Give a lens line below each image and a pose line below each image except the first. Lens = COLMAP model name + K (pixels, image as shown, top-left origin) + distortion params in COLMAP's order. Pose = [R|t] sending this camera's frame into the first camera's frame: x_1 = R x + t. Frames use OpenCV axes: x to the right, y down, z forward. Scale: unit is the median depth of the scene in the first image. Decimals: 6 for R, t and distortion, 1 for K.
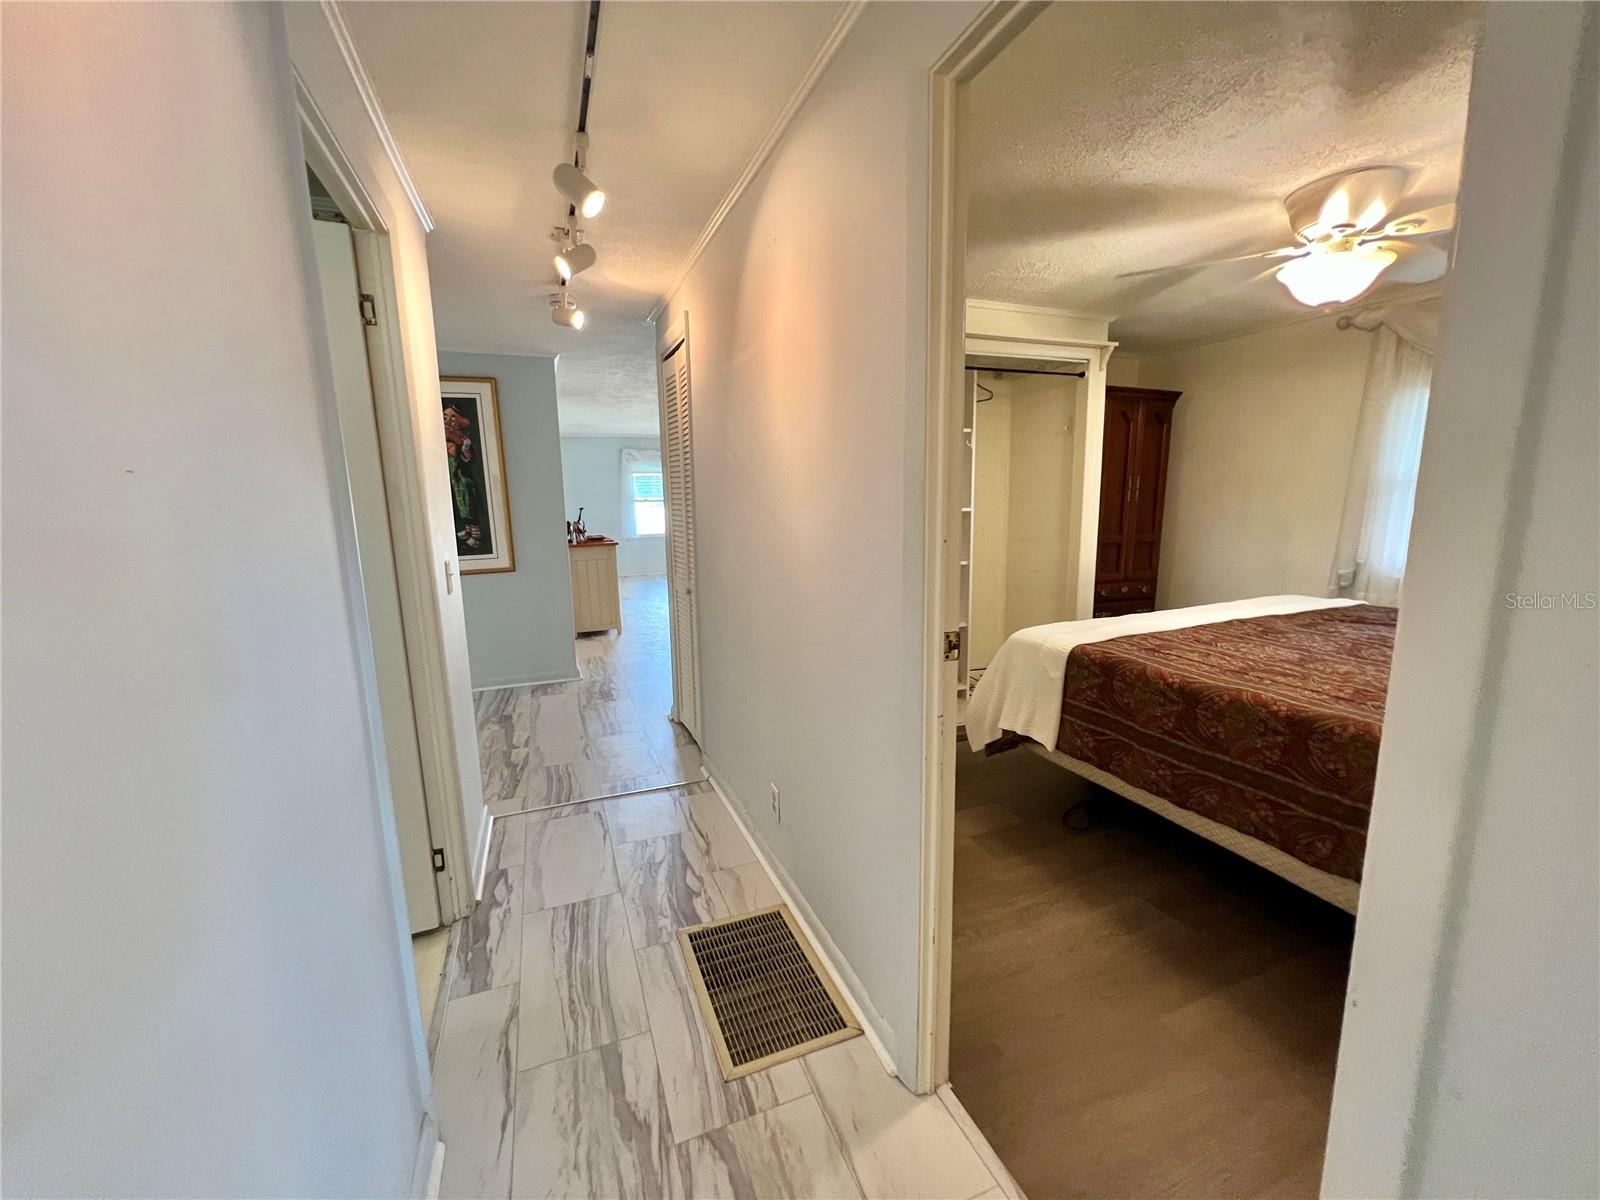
lens RADIAL K [[641.7, 0, 788.6], [0, 641.7, 598.0], [0, 0, 1]] dist [-0.004561, 0.001181]
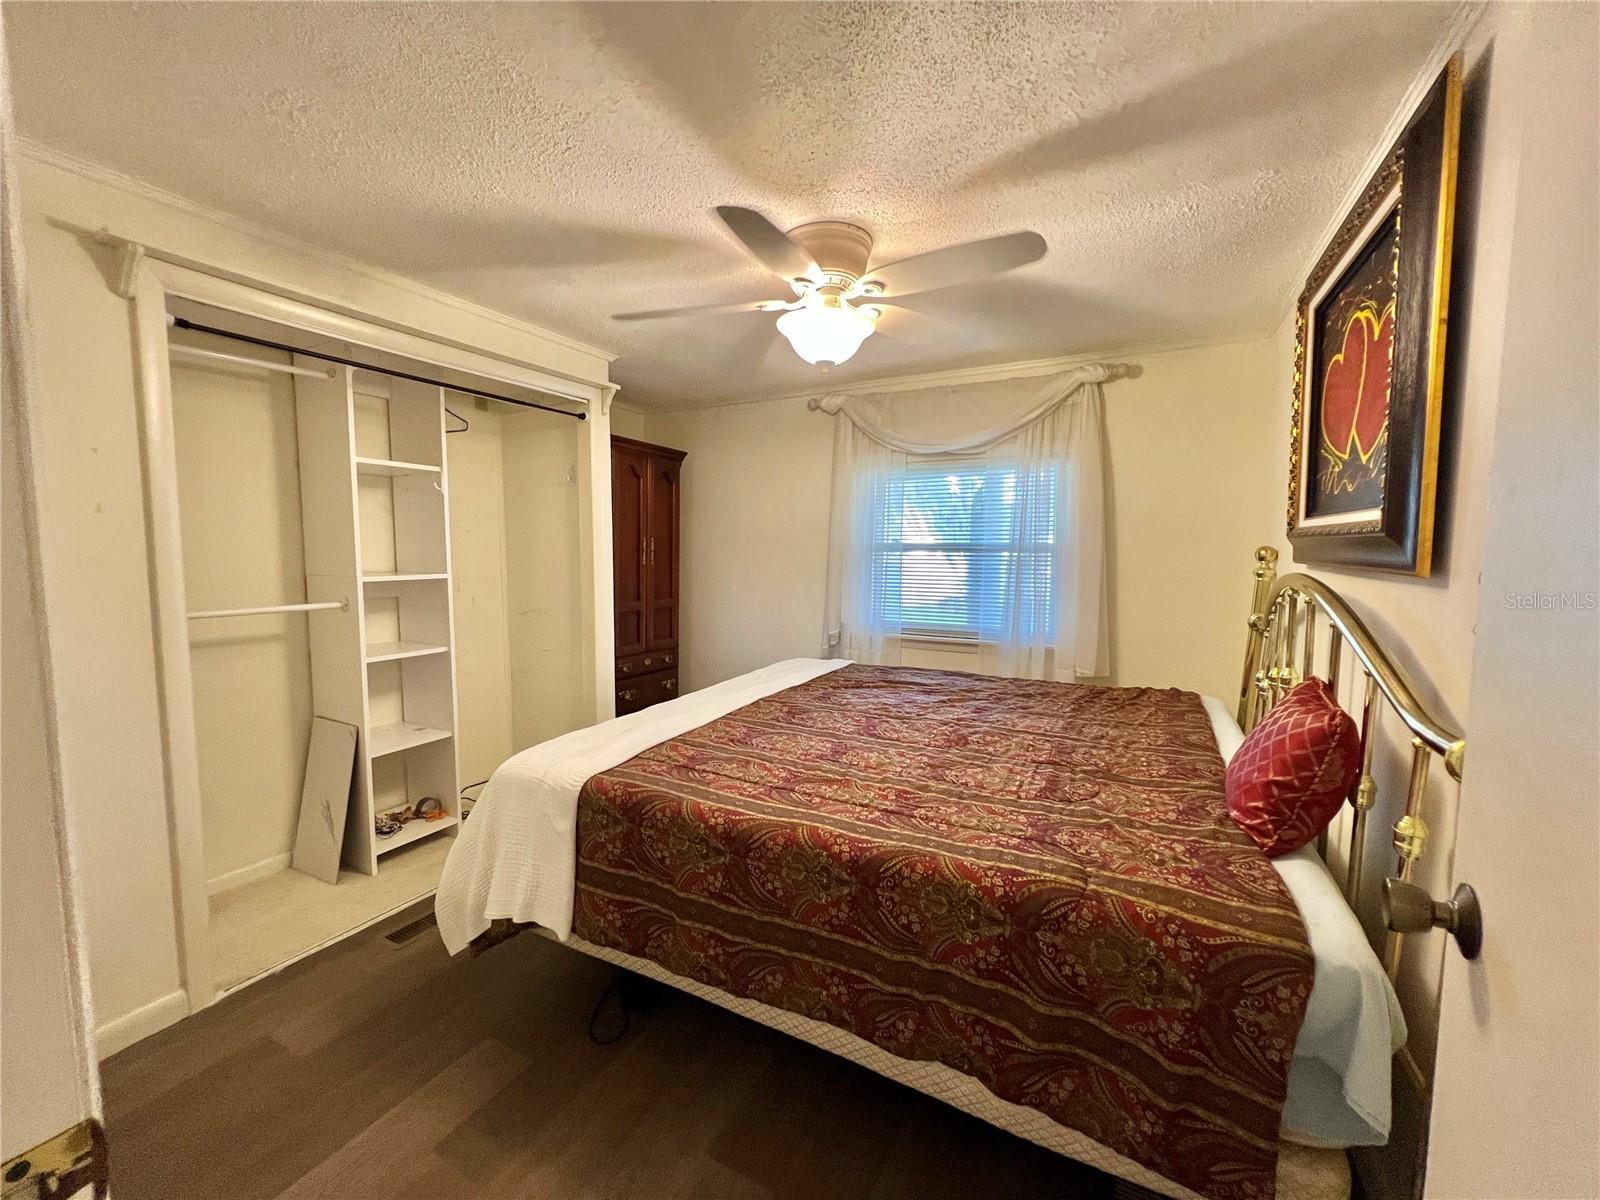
lens RADIAL K [[641.7, 0, 801.3], [0, 641.7, 592.2], [0, 0, 1]] dist [-0.004561, 0.001181]
pose [[0.751220, -0.026804, 0.659507, 0.166760], [0.087592, 0.994386, -0.059358, -0.065459], [-0.654214, 0.102358, 0.749351, 0.303936]]
